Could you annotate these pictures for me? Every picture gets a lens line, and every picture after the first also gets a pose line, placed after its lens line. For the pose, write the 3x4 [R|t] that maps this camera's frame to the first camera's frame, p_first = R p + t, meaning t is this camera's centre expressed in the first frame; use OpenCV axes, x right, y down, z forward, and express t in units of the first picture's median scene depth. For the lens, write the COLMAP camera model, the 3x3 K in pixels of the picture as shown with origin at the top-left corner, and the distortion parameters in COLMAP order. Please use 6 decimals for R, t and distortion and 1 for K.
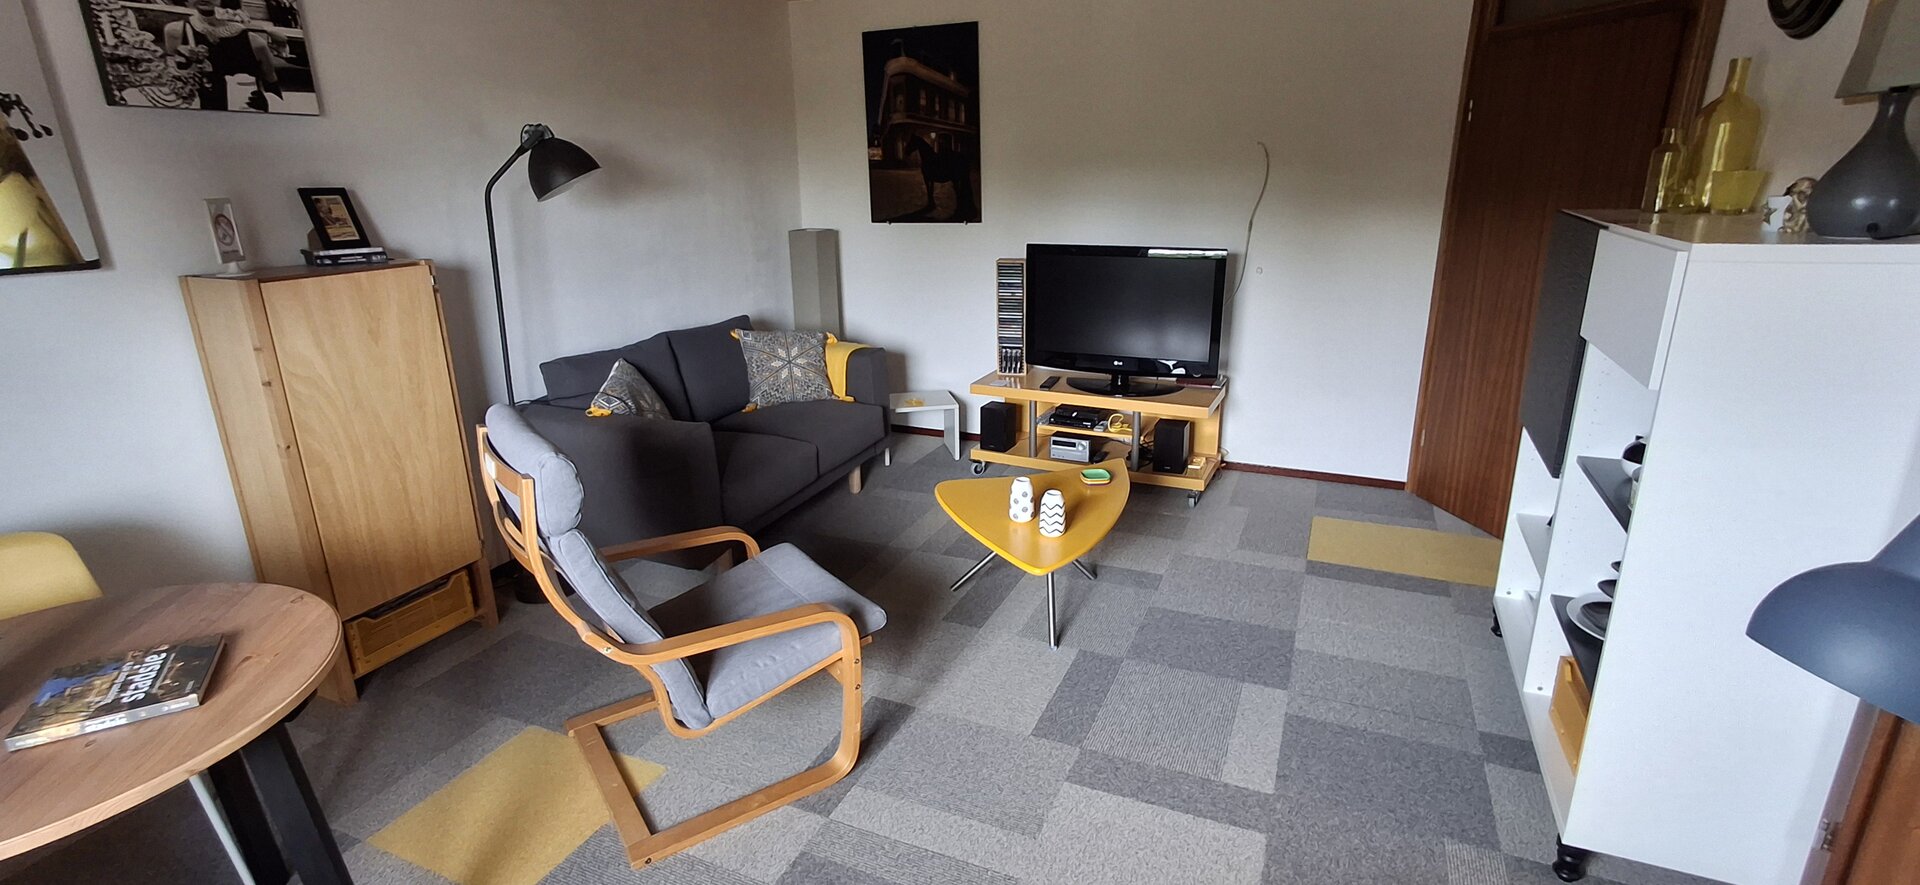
lens RADIAL K [[889.7, 0, 952.4], [0, 889.7, 429.1], [0, 0, 1]] dist [-0.000231, 0.011596]
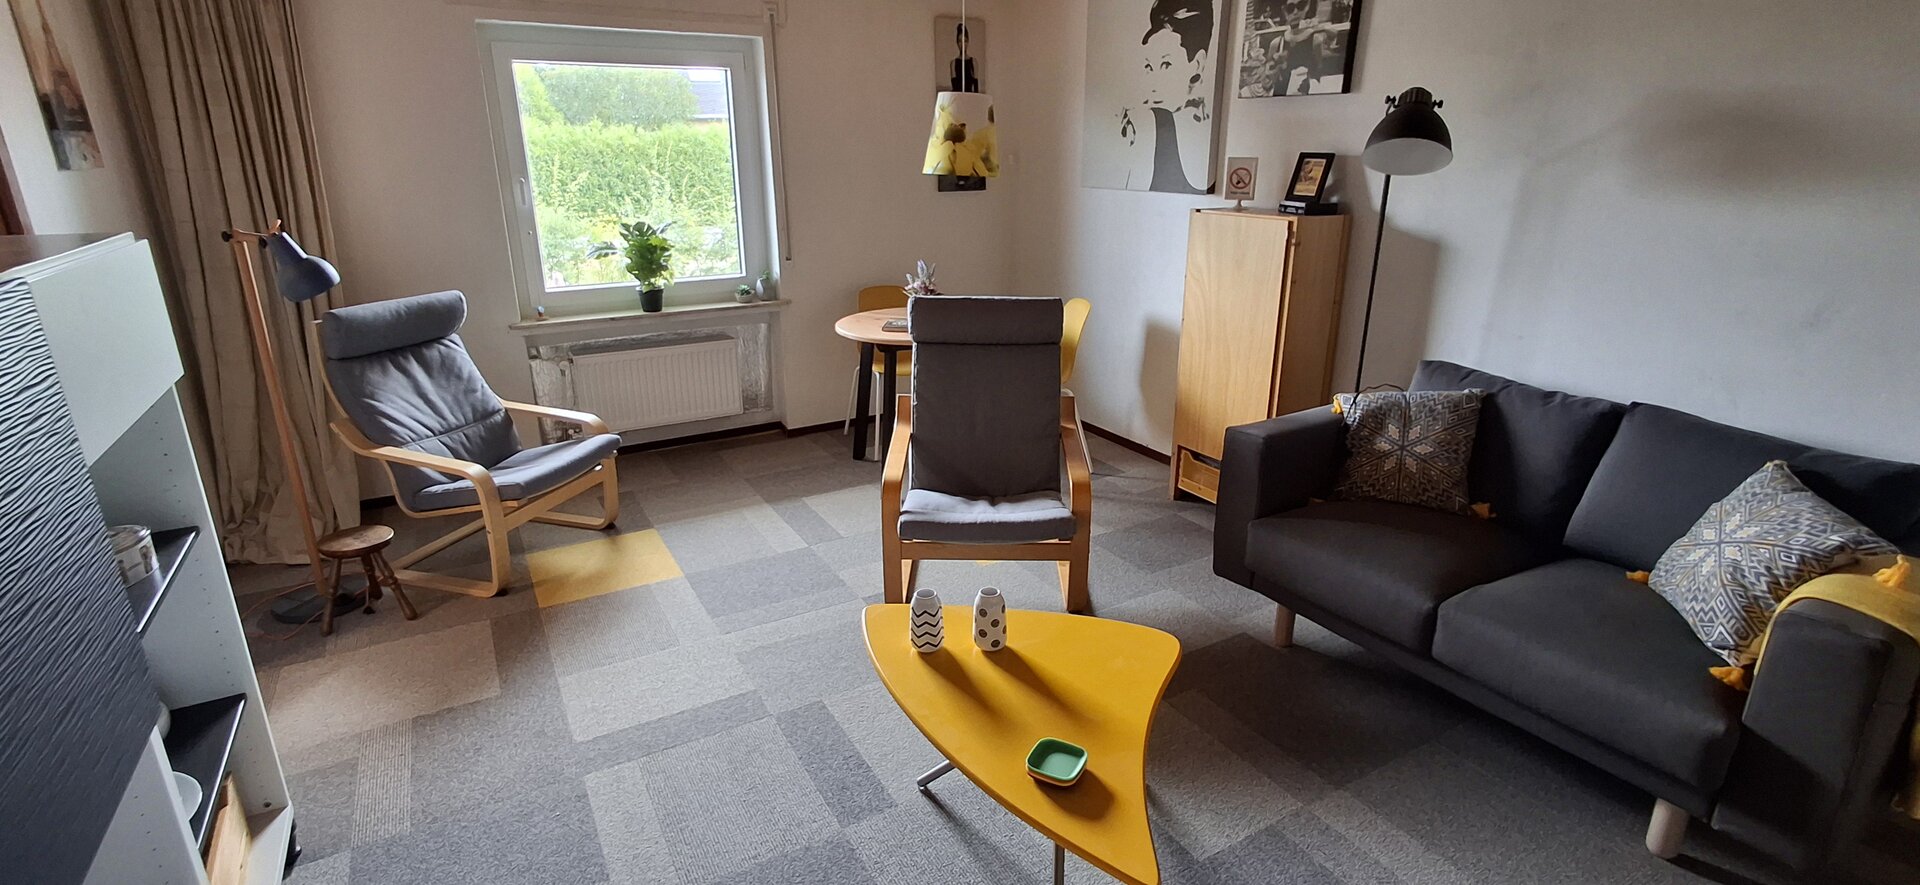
lens RADIAL K [[889.7, 0, 952.4], [0, 889.7, 429.1], [0, 0, 1]] dist [-0.000231, 0.011596]
pose [[-0.590911, 0.262126, -0.762964, 0.697448], [-0.222272, 0.856237, 0.466319, -0.436149], [0.775513, 0.445139, -0.447696, 1.432164]]
